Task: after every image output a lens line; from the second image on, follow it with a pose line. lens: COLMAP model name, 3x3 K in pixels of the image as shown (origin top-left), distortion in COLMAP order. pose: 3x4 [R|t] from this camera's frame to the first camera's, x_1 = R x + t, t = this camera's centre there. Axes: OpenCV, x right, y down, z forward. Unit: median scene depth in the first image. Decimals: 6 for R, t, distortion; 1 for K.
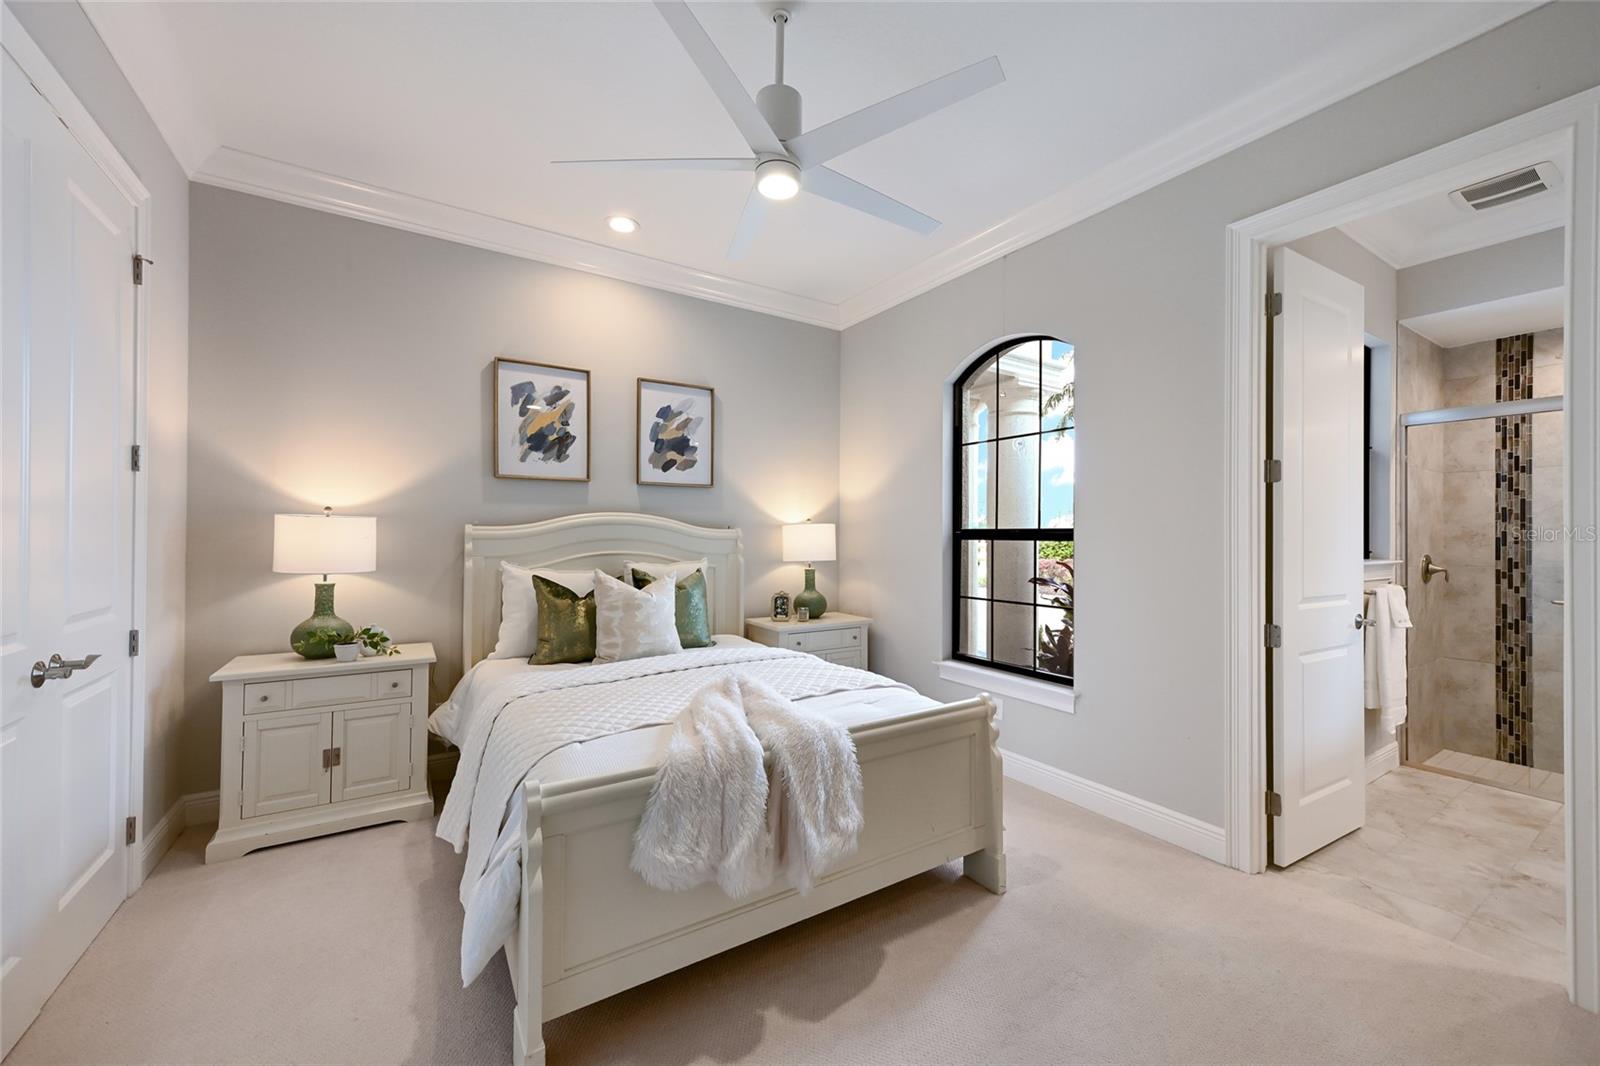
lens RADIAL K [[636.3, 0, 803.9], [0, 636.3, 532.8], [0, 0, 1]] dist [0.003441, 0.000753]
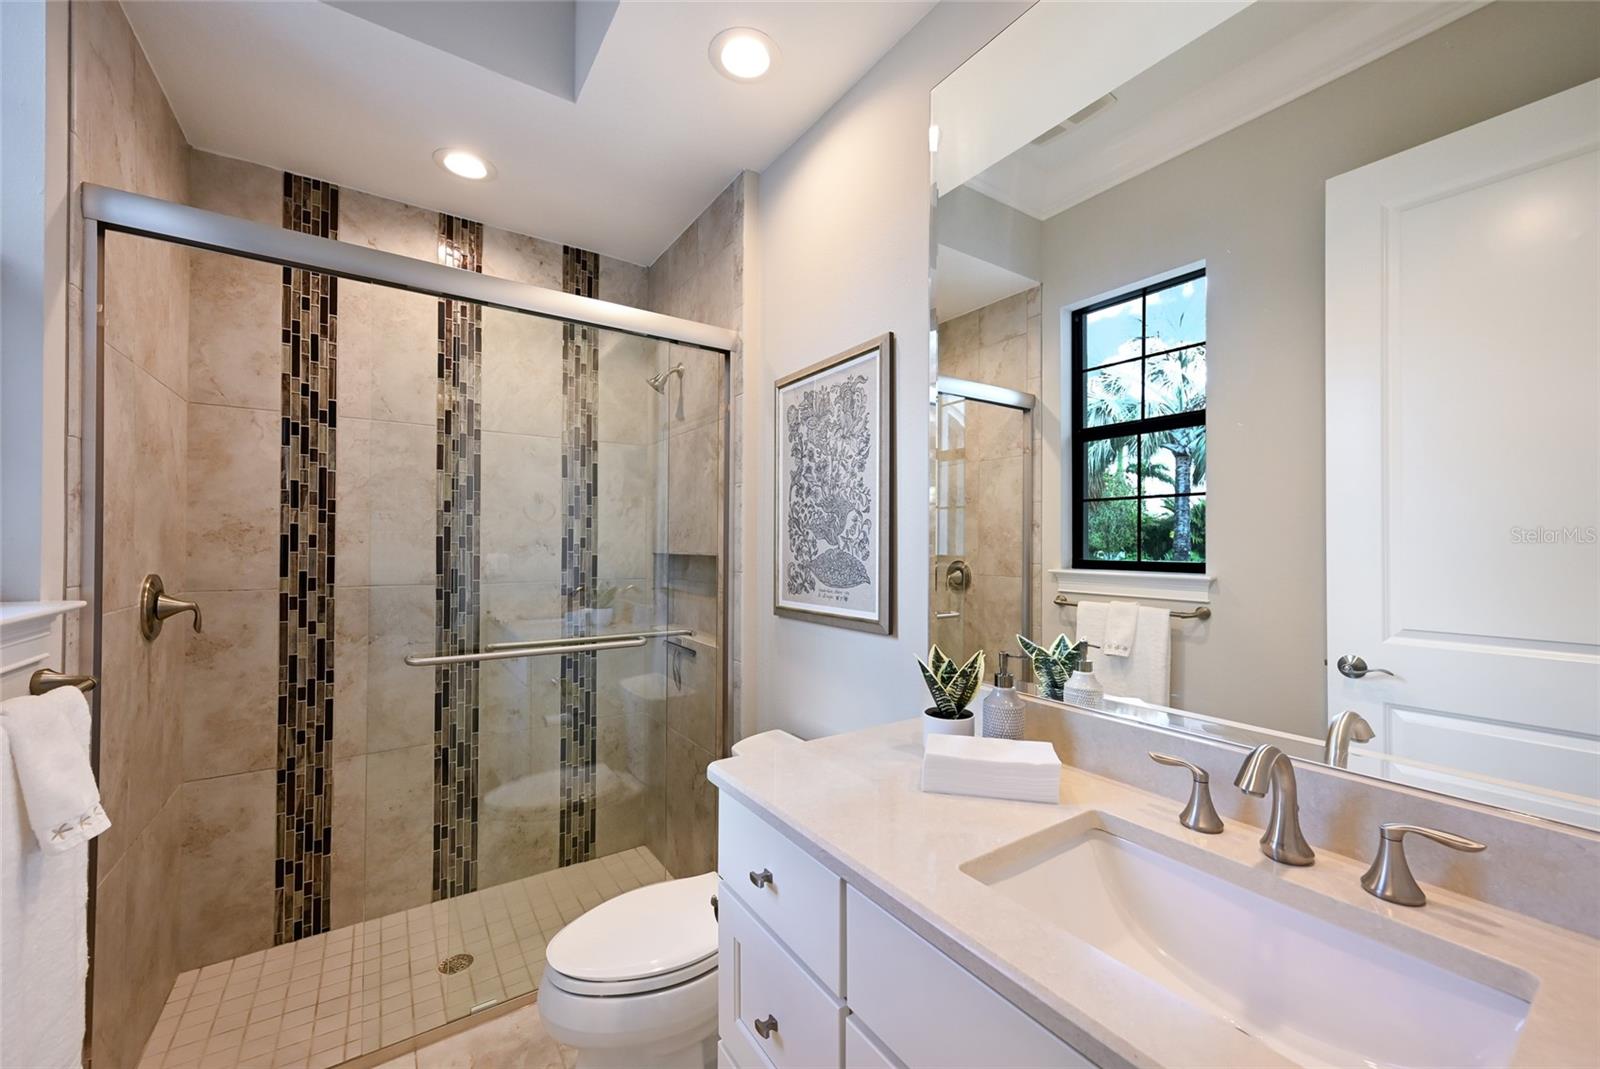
lens RADIAL K [[636.3, 0, 803.9], [0, 636.3, 534.3], [0, 0, 1]] dist [0.003441, 0.000753]
pose [[-0.010021, 0.007160, 0.999924, 0.541638], [-0.006011, 0.999956, -0.007221, 0.007896], [-0.999932, -0.006083, -0.009978, 0.567609]]
